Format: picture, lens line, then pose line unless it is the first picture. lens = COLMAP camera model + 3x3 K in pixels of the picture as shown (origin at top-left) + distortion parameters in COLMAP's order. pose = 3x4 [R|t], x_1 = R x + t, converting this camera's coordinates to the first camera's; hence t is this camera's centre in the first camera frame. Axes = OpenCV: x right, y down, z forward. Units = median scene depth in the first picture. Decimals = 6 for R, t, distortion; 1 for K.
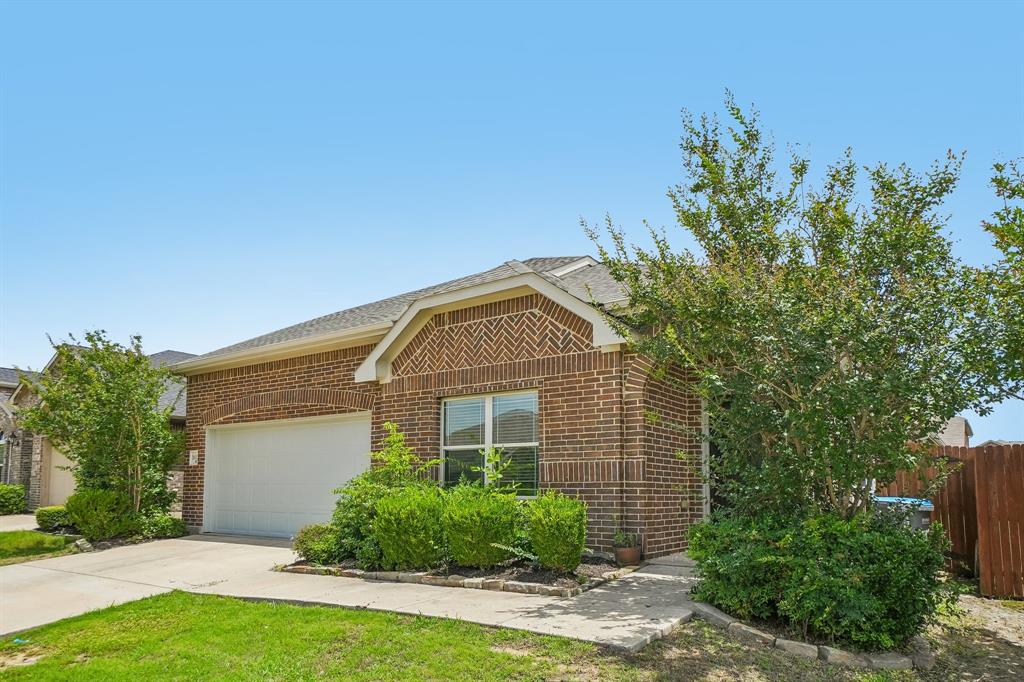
lens RADIAL K [[720.9, 0, 479.7], [0, 720.9, 428.2], [0, 0, 1]] dist [-0.013108, -0.001654]
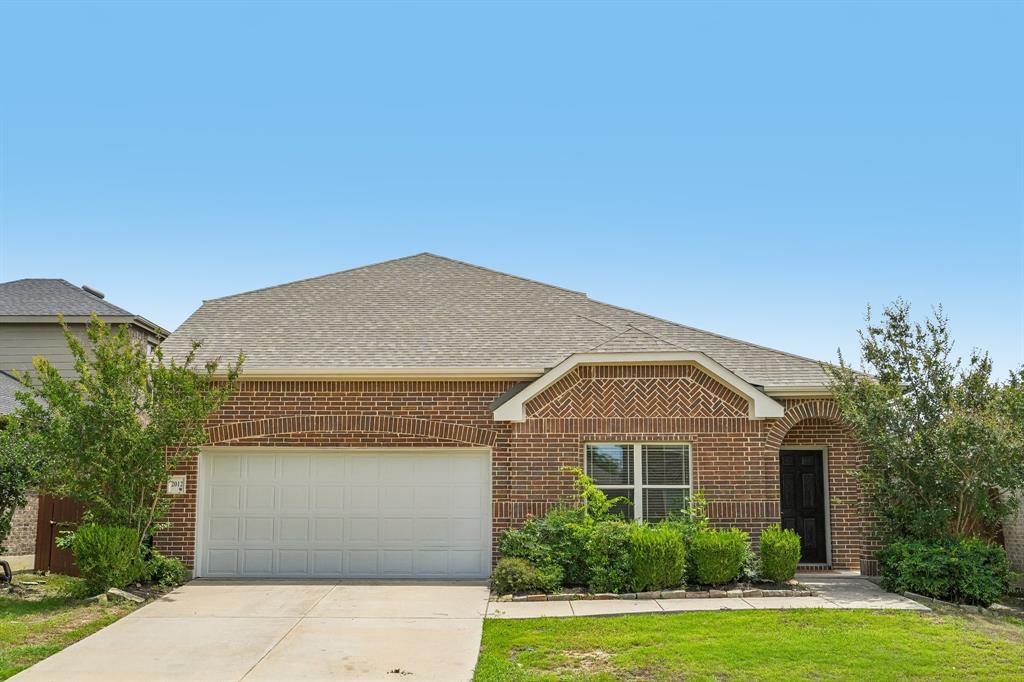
lens RADIAL K [[1152.2, 0, 514.1], [0, 1152.2, 340.7], [0, 0, 1]] dist [-0.007433, 0.000000]
pose [[0.794868, 0.085309, 0.600756, -1.417041], [-0.049787, 0.995899, -0.075546, -0.065669], [-0.604737, 0.030139, 0.795855, -0.418756]]
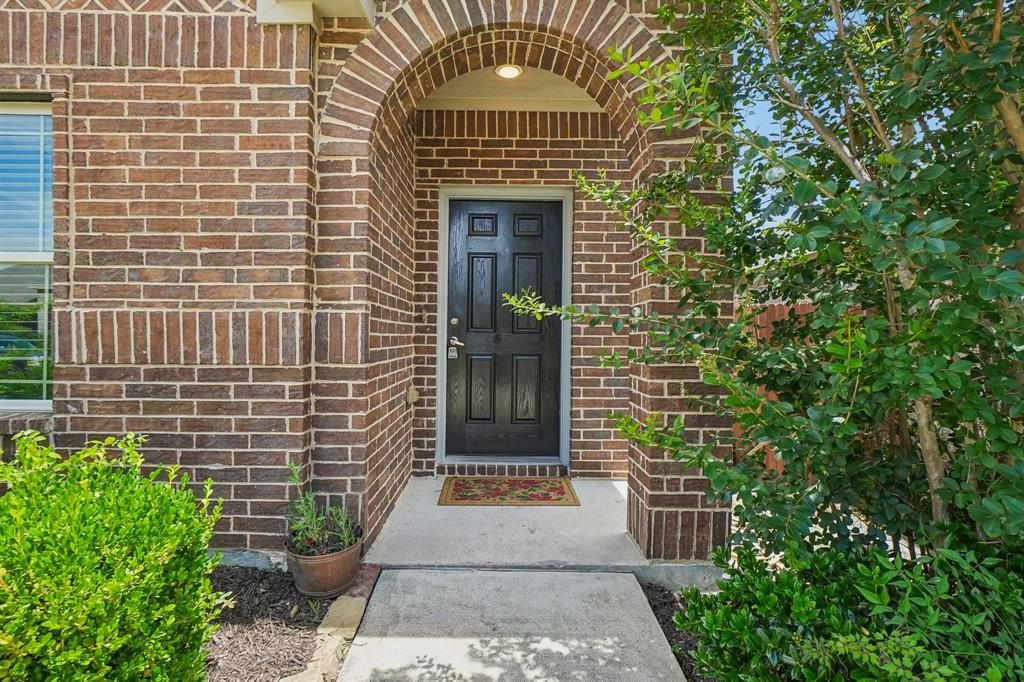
lens RADIAL K [[550.1, 0, 506.1], [0, 550.1, 333.4], [0, 0, 1]] dist [-0.017575, 0.003459]
pose [[0.779578, -0.000198, 0.626305, 0.089369], [-0.059645, 0.995431, 0.074557, 0.026581], [-0.623458, -0.095479, 0.776005, 0.662343]]
